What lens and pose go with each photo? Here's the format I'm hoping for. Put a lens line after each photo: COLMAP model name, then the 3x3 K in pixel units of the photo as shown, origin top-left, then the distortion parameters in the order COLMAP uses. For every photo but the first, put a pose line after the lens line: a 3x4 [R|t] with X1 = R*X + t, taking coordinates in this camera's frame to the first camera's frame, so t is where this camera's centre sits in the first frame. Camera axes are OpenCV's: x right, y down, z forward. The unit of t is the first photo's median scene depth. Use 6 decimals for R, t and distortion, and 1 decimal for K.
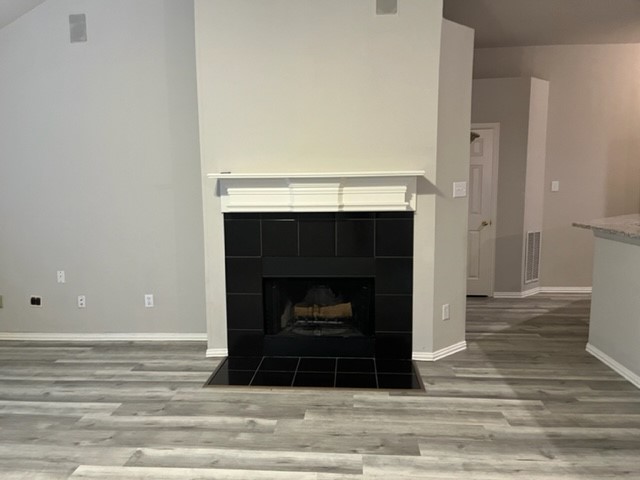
lens RADIAL K [[486.4, 0, 315.0], [0, 486.4, 243.7], [0, 0, 1]] dist [0.067874, -0.089958]
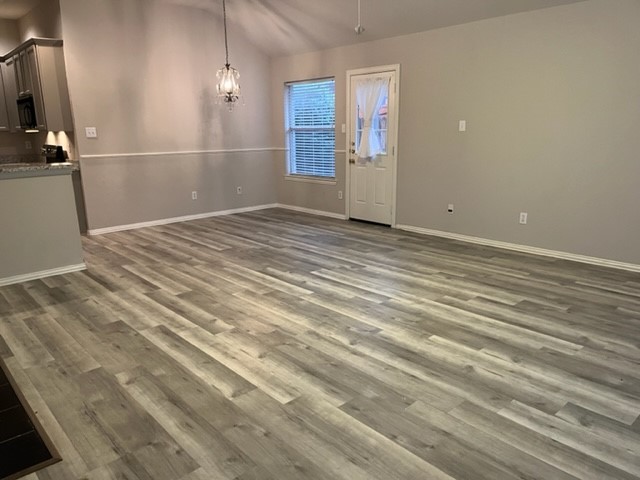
lens RADIAL K [[486.4, 0, 317.0], [0, 486.4, 238.3], [0, 0, 1]] dist [0.067874, -0.089958]
pose [[-0.723716, -0.132418, 0.677274, -0.795831], [0.114399, 0.944818, 0.306971, -0.118343], [-0.680549, 0.299640, -0.668632, 1.042933]]
